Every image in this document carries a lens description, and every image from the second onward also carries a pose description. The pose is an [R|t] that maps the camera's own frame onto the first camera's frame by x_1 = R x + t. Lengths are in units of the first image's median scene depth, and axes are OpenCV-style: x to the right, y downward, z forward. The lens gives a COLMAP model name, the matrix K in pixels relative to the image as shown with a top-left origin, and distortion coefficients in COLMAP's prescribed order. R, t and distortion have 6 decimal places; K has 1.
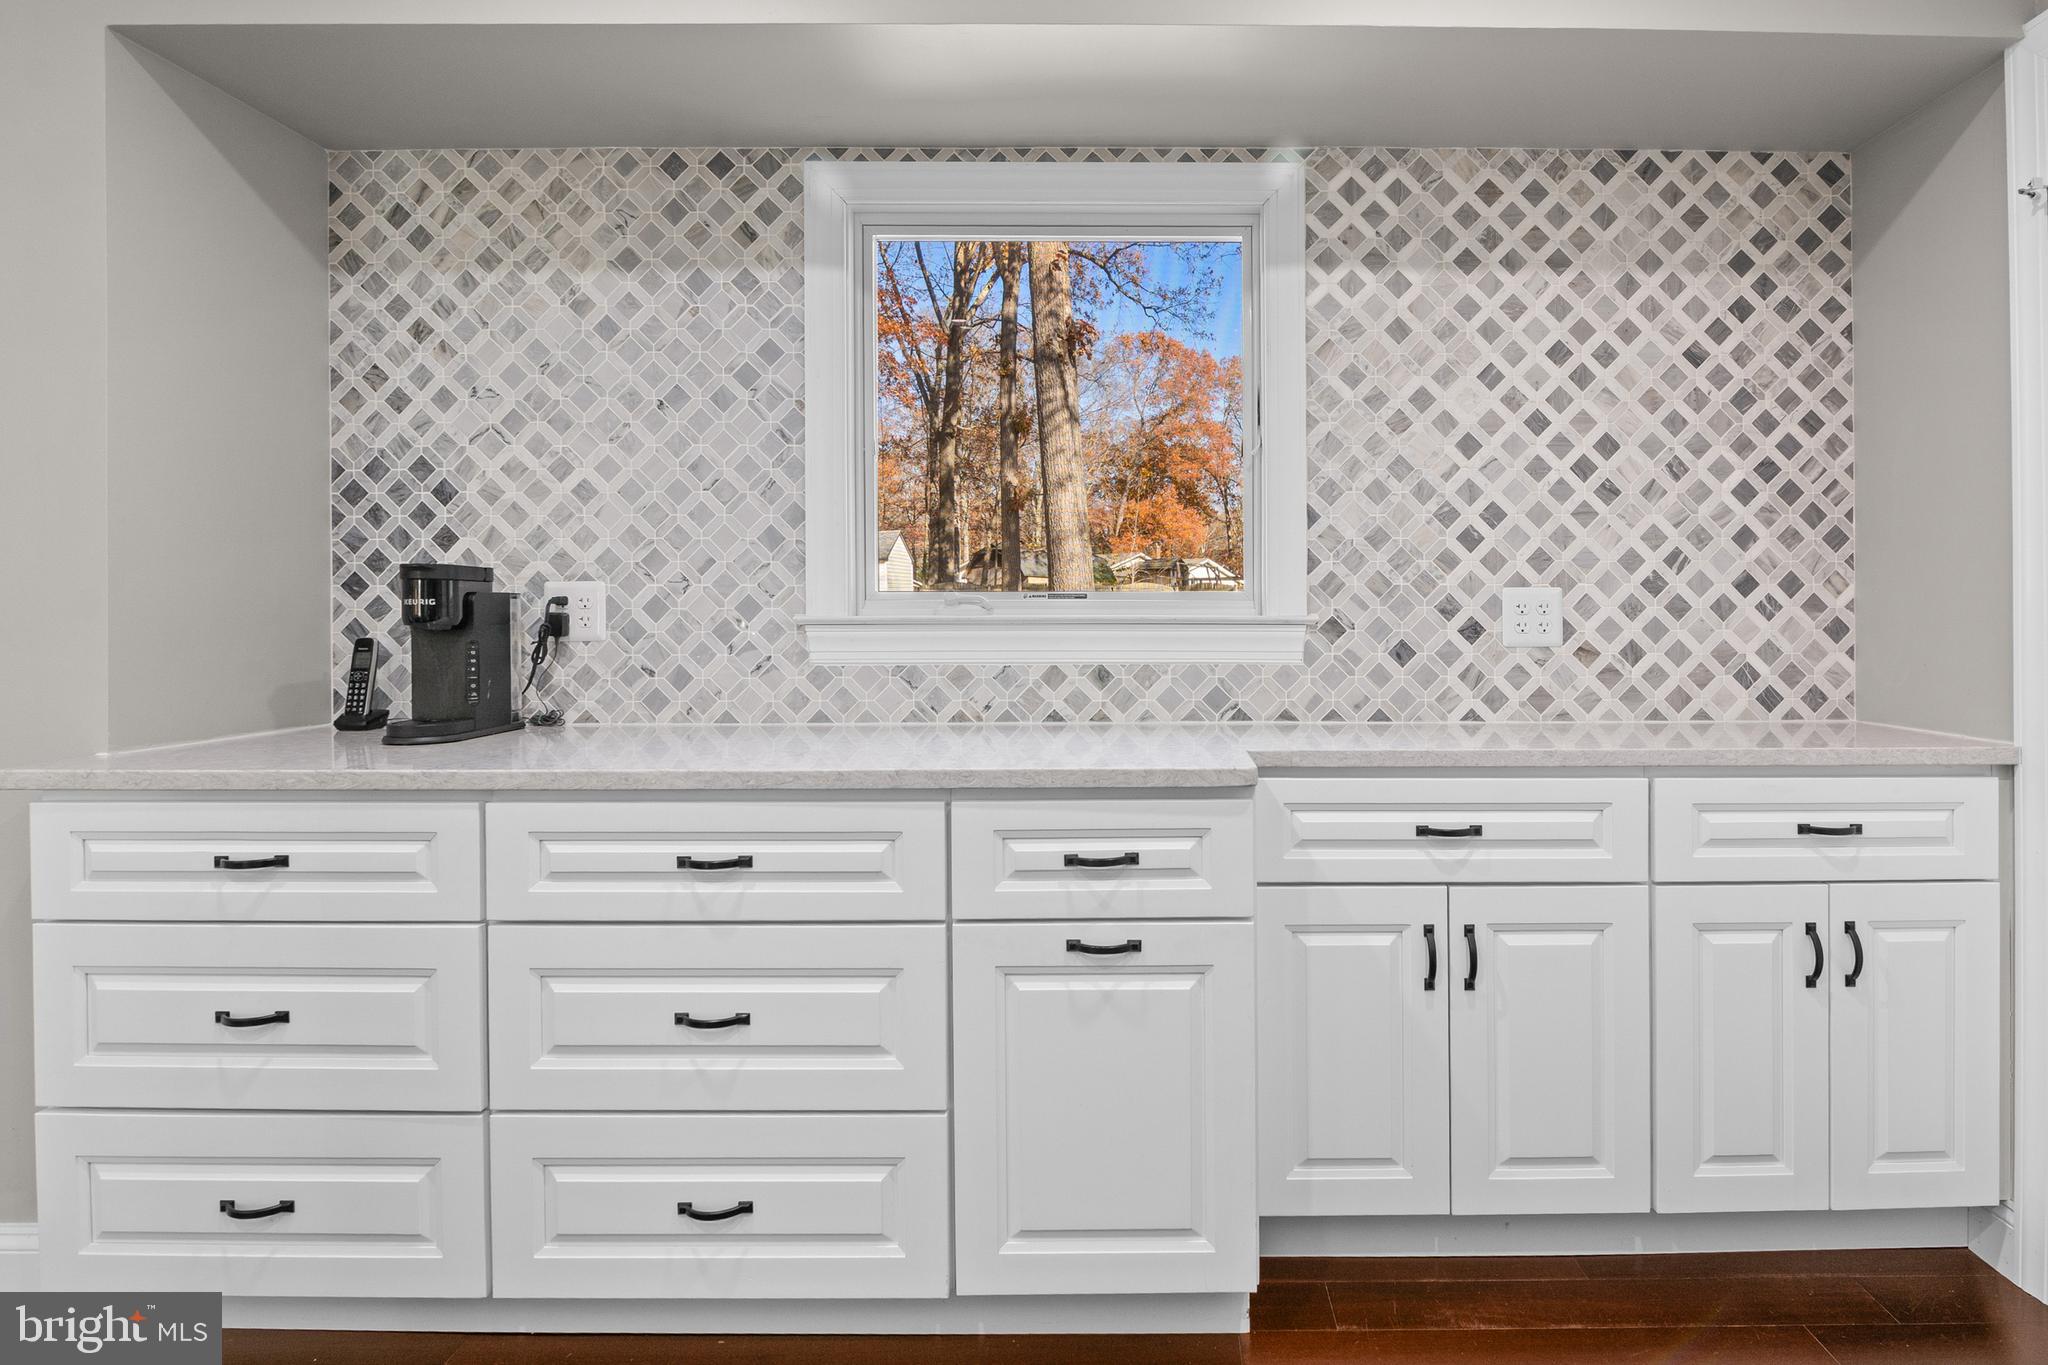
lens RADIAL K [[1022.2, 0, 1183.2], [0, 1022.2, 635.2], [0, 0, 1]] dist [-0.005450, -0.005941]
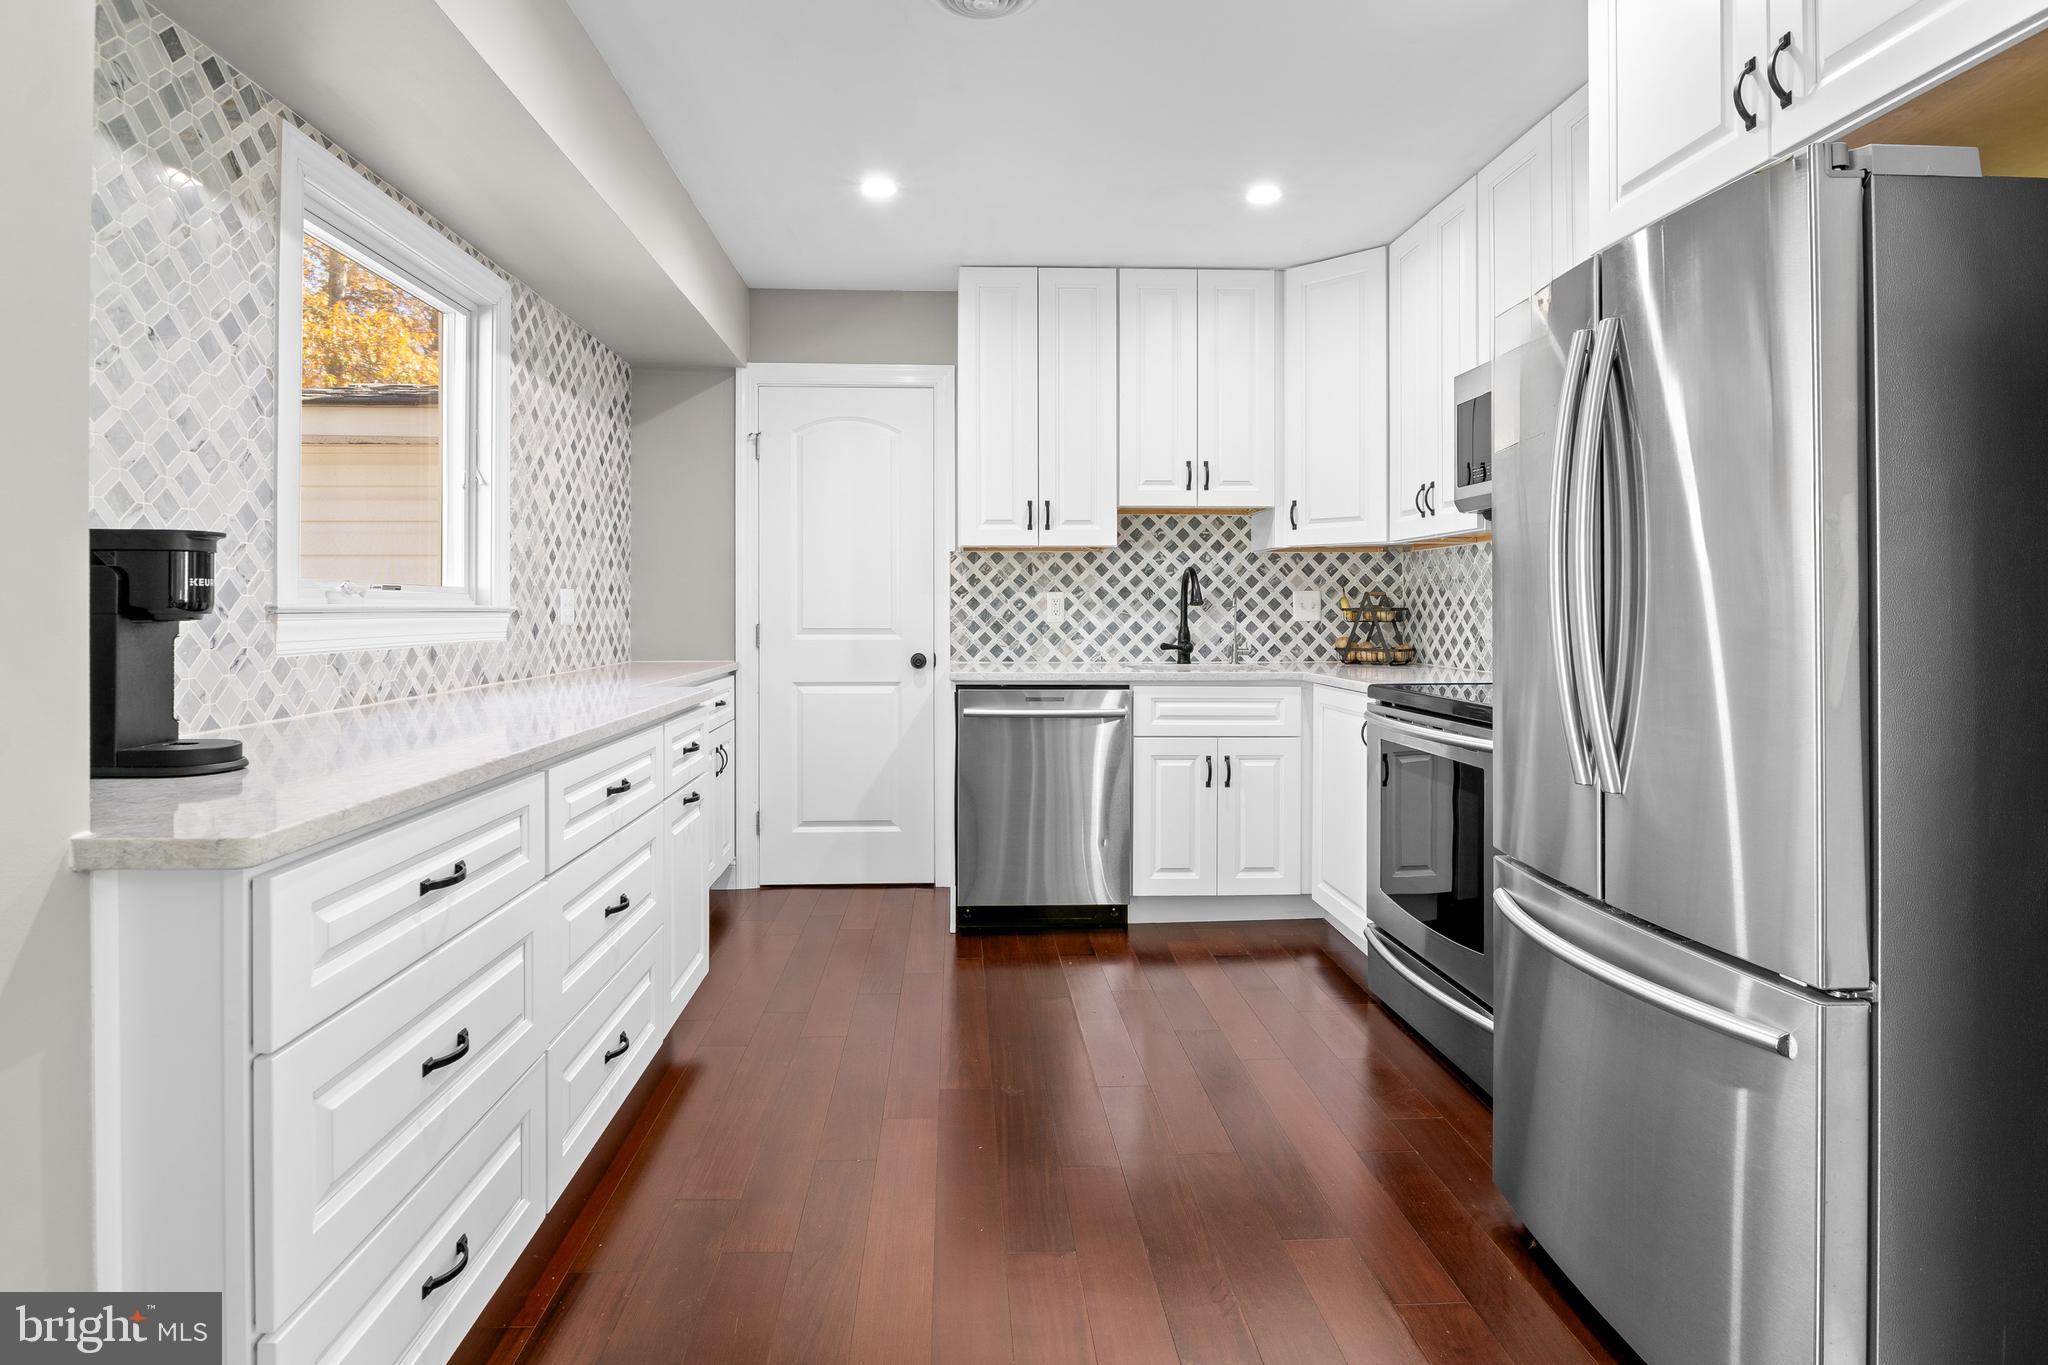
lens RADIAL K [[1022.2, 0, 991.6], [0, 1022.2, 606.2], [0, 0, 1]] dist [-0.005450, -0.005941]
pose [[-0.023463, 0.003320, 0.999719, -1.307394], [0.014731, 0.999887, -0.002975, -0.004696], [-0.999616, 0.014657, -0.023509, 0.376047]]
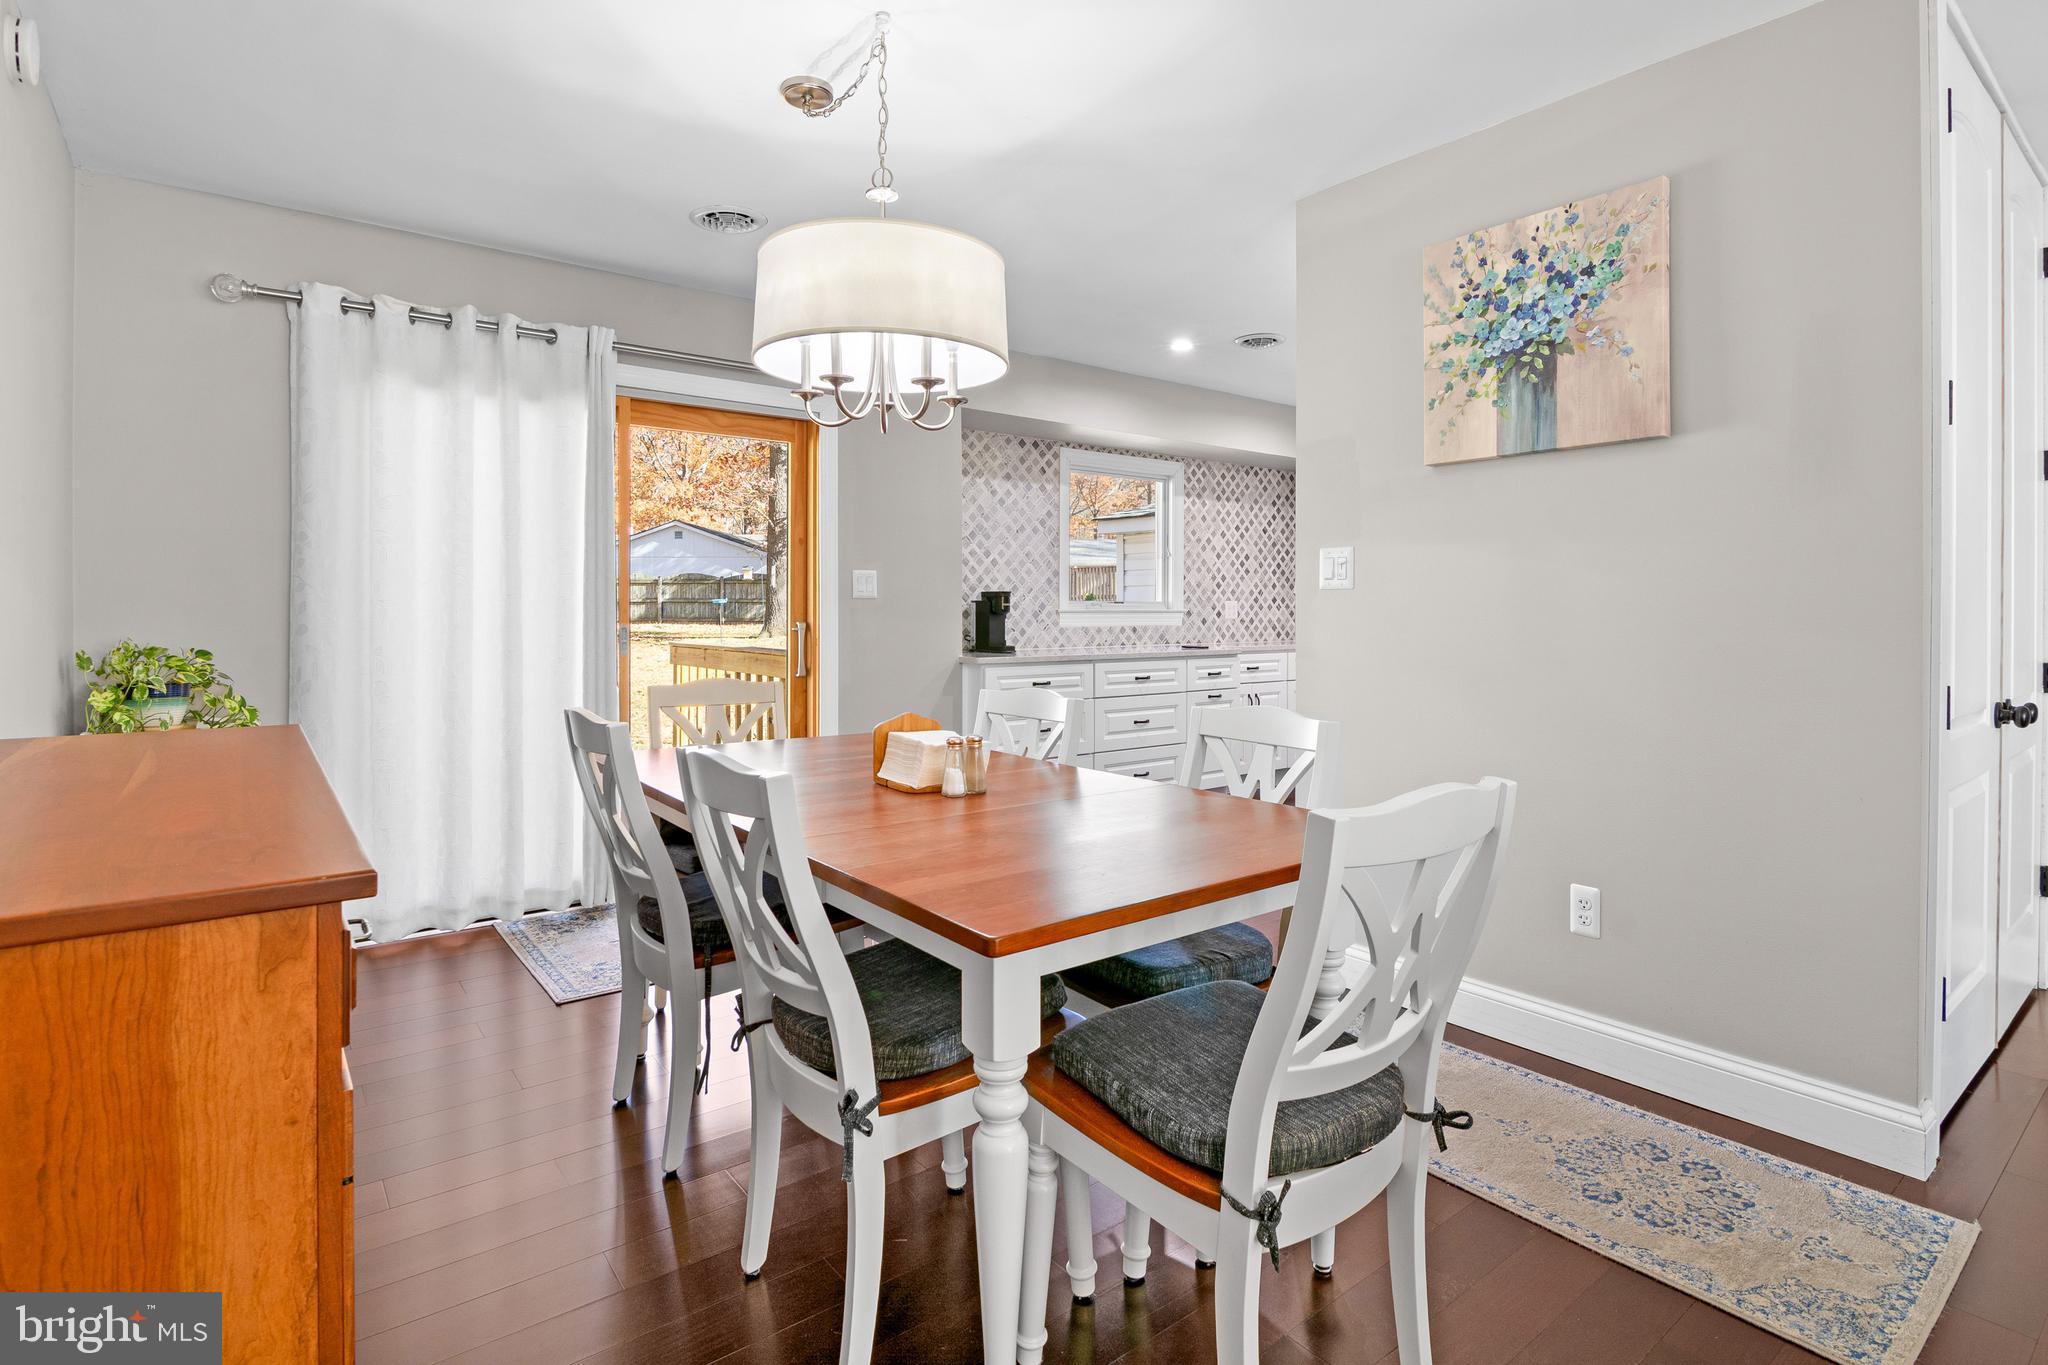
lens RADIAL K [[1022.2, 0, 1065.0], [0, 1022.2, 629.6], [0, 0, 1]] dist [-0.005450, -0.005941]
pose [[0.777450, -0.011198, 0.628845, -2.119648], [0.006468, 0.999931, 0.009810, 0.008866], [-0.628912, -0.003560, 0.777469, -1.185071]]
